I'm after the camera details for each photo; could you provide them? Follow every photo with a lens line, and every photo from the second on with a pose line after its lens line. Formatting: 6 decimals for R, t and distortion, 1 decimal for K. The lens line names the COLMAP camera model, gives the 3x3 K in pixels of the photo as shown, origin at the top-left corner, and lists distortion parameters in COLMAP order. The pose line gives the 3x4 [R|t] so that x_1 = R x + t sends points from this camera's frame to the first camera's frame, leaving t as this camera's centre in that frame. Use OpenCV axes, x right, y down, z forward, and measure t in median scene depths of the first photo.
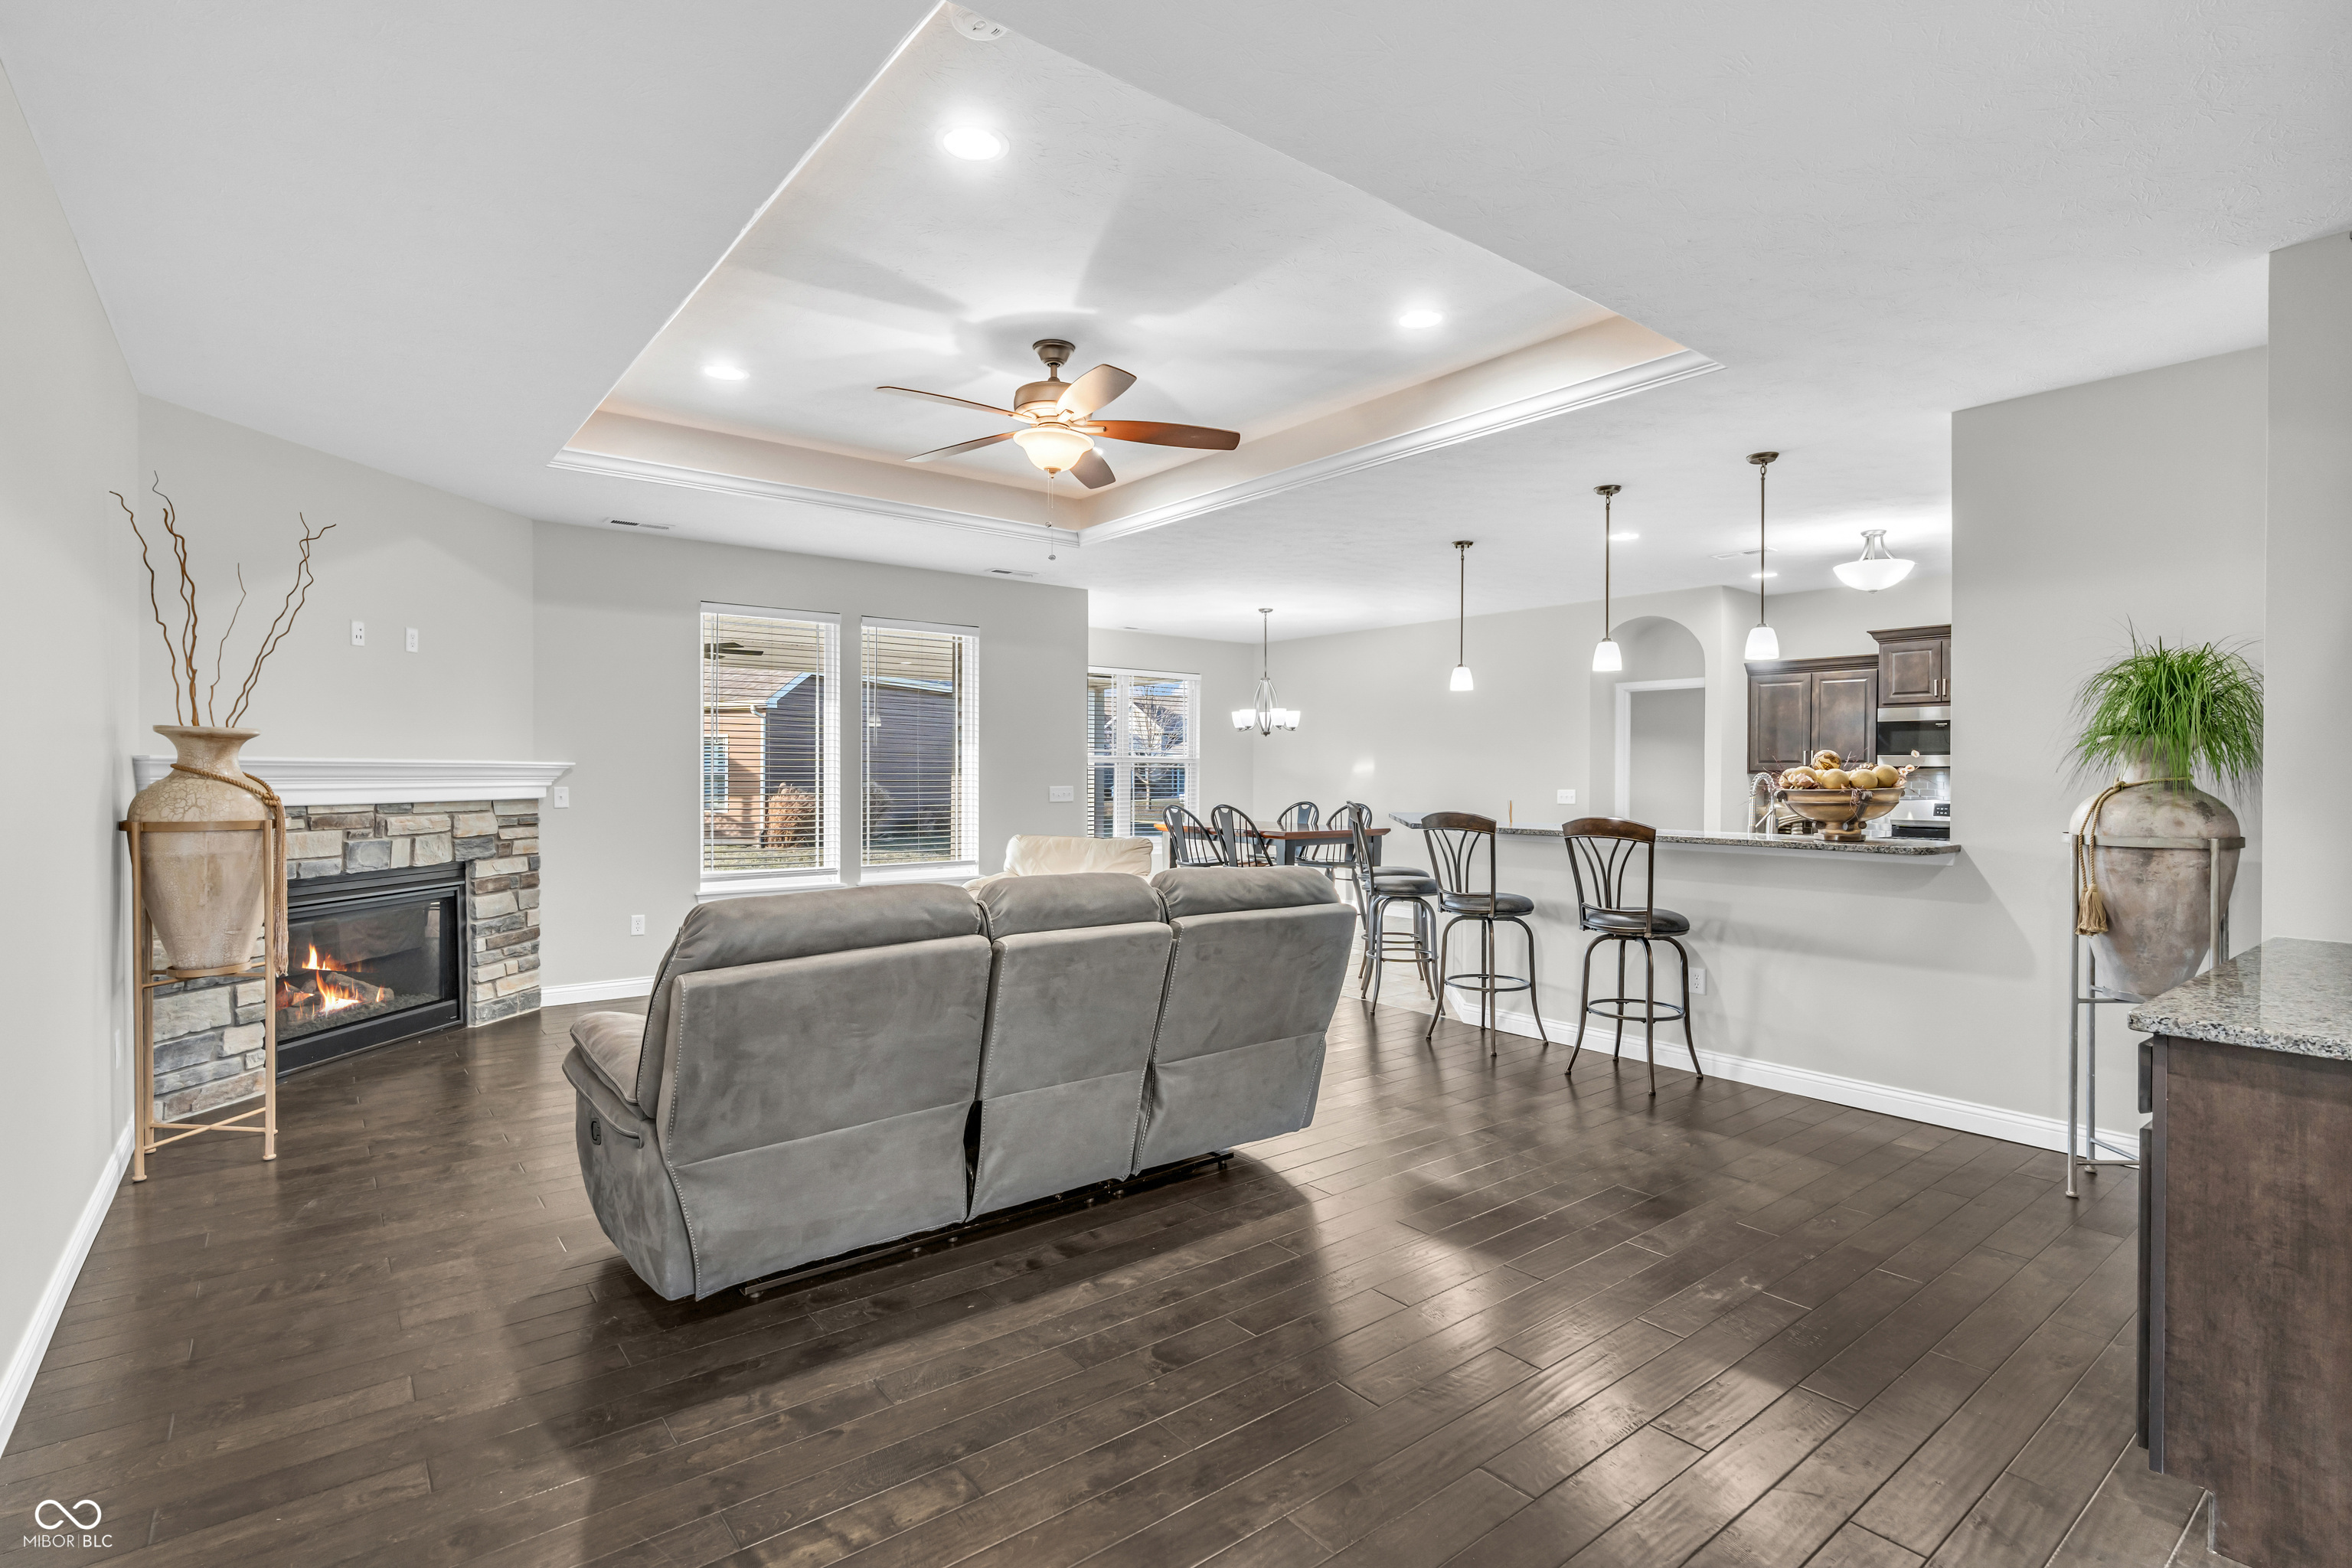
lens RADIAL K [[1077.9, 0, 1173.5], [0, 1077.9, 788.3], [0, 0, 1]] dist [-0.008229, 0.003579]
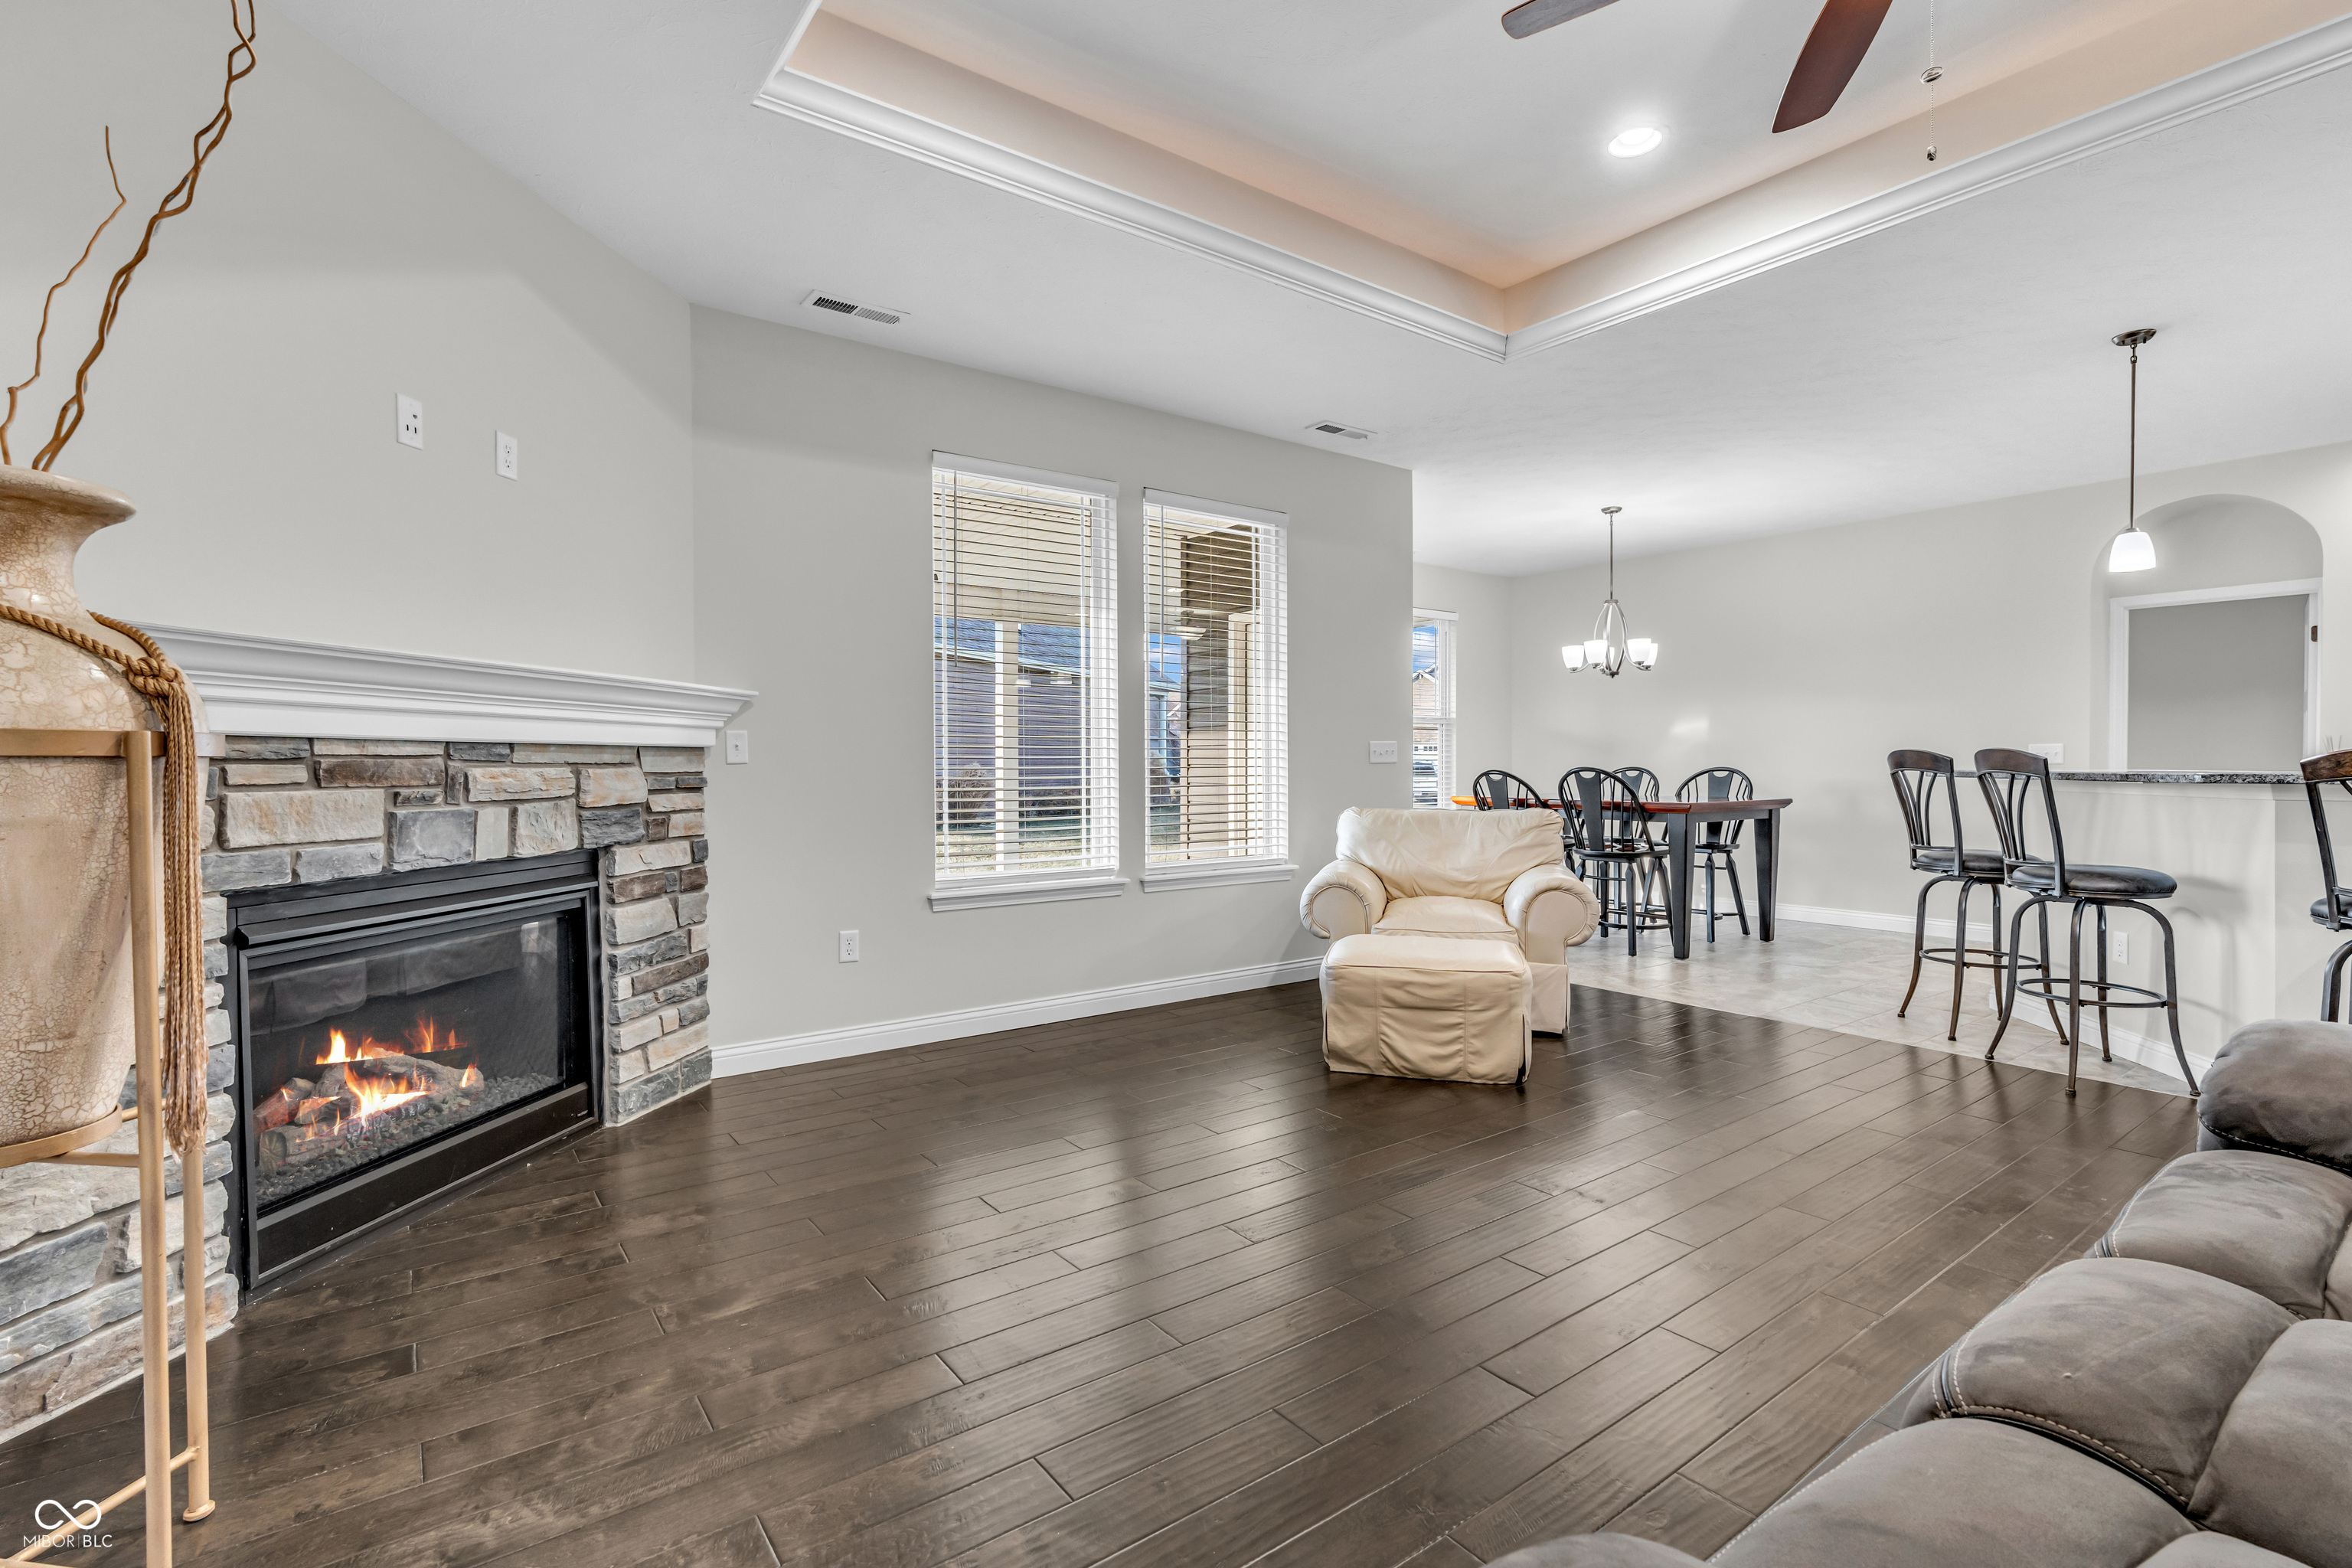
lens RADIAL K [[1077.9, 0, 1187.8], [0, 1077.9, 780.9], [0, 0, 1]] dist [-0.008229, 0.003579]
pose [[0.998841, -0.008134, -0.047433, -0.304388], [0.008406, 0.999949, 0.005543, 0.030180], [0.047386, -0.005936, 0.998859, 0.421560]]
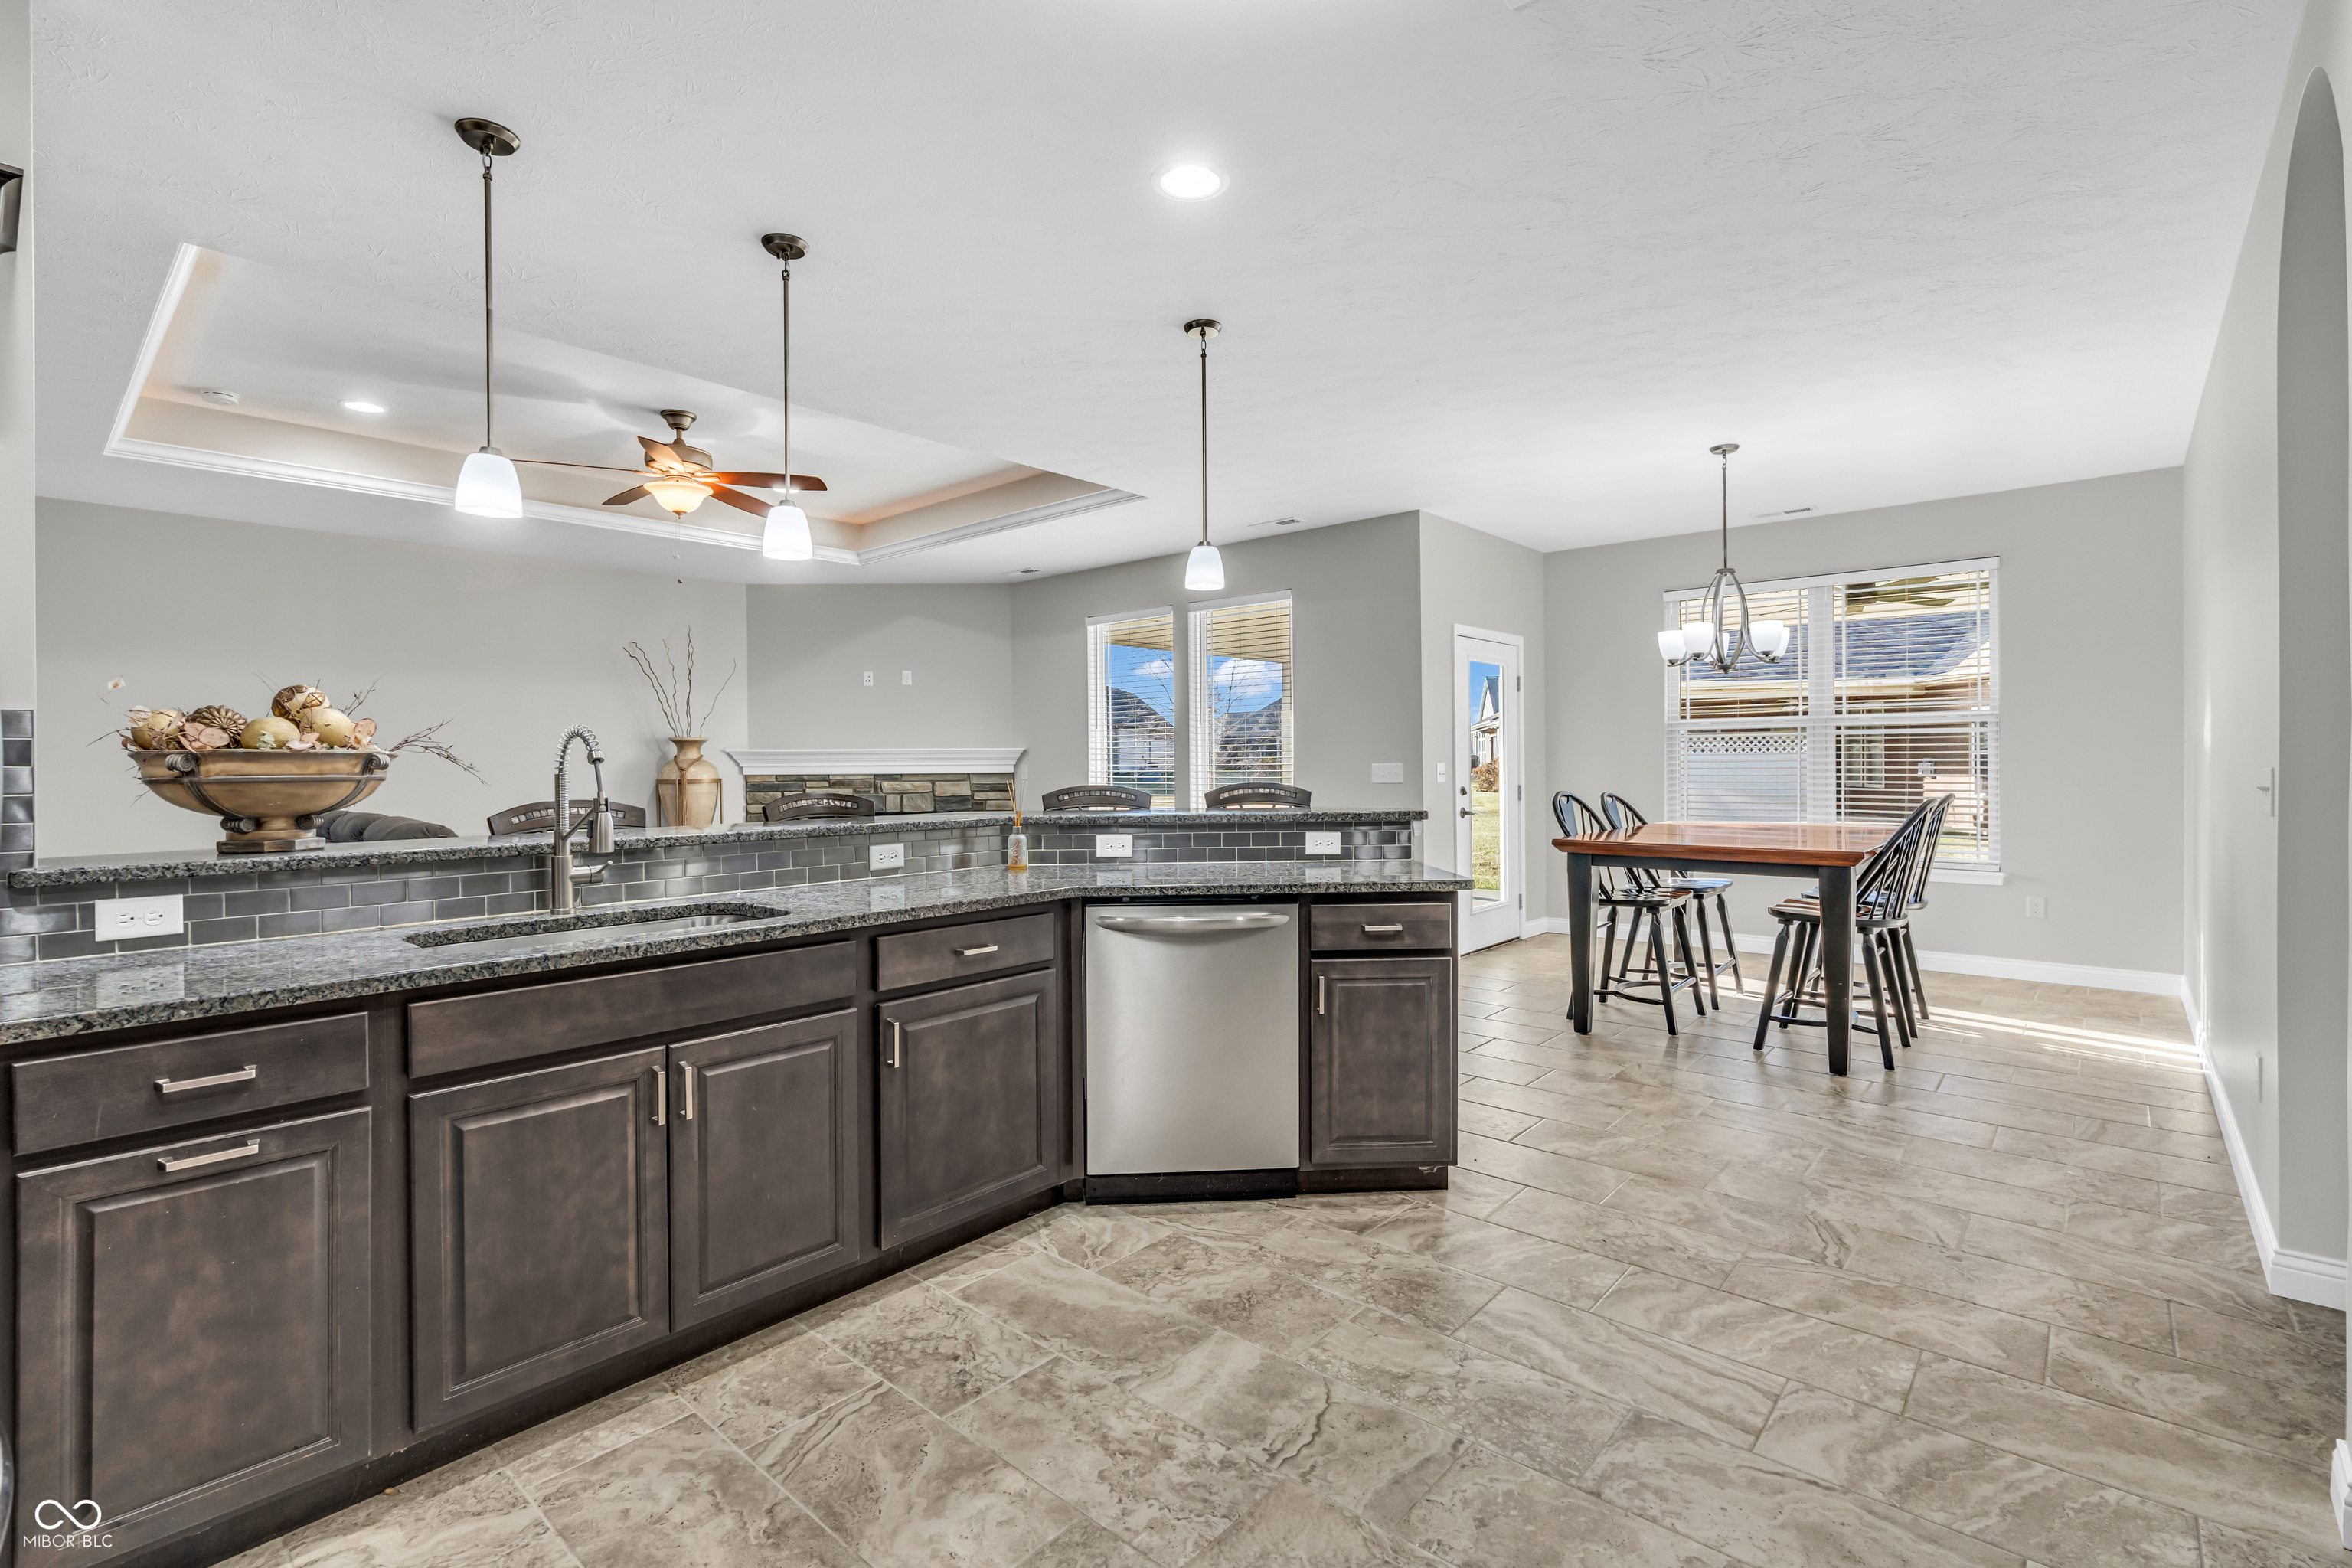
lens RADIAL K [[1077.9, 0, 1174.9], [0, 1077.9, 776.6], [0, 0, 1]] dist [-0.008229, 0.003579]
pose [[0.159160, 0.009524, -0.987207, 0.950892], [0.002038, 0.999948, 0.009975, 0.001016], [0.987251, -0.003600, 0.159132, 1.069219]]
